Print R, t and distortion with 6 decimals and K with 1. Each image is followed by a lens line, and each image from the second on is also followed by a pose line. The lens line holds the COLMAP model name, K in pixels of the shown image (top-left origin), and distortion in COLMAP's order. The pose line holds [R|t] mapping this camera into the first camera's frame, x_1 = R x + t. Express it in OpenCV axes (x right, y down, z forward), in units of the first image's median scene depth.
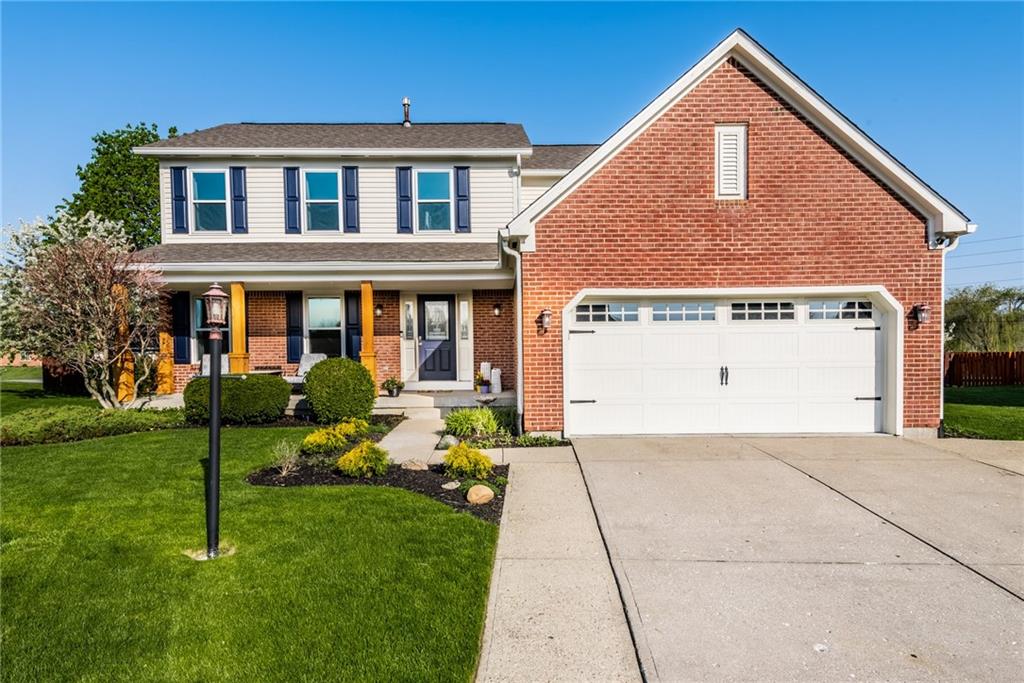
lens RADIAL K [[592.0, 0, 512.0], [0, 592.0, 341.5], [0, 0, 1]] dist [-0.068515, 0.001101]
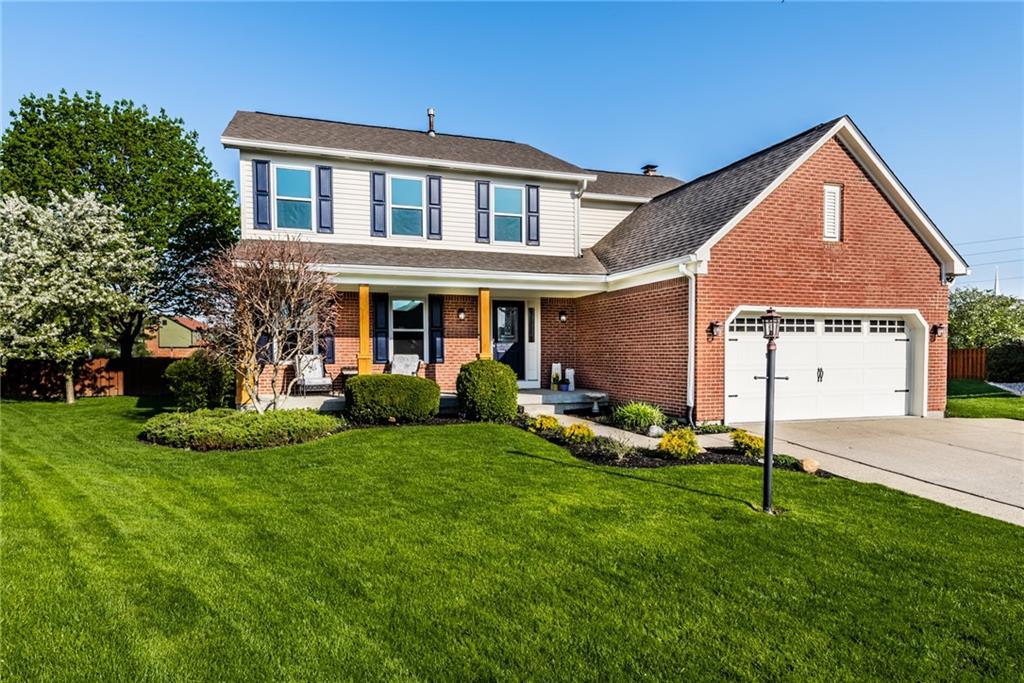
lens RADIAL K [[570.5, 0, 512.0], [0, 570.5, 341.5], [0, 0, 1]] dist [-0.075938, 0.000050]
pose [[0.963262, 0.013108, 0.268245, -0.418474], [-0.012306, 0.999913, -0.004669, -0.000934], [-0.268283, 0.001197, 0.963340, -0.009736]]
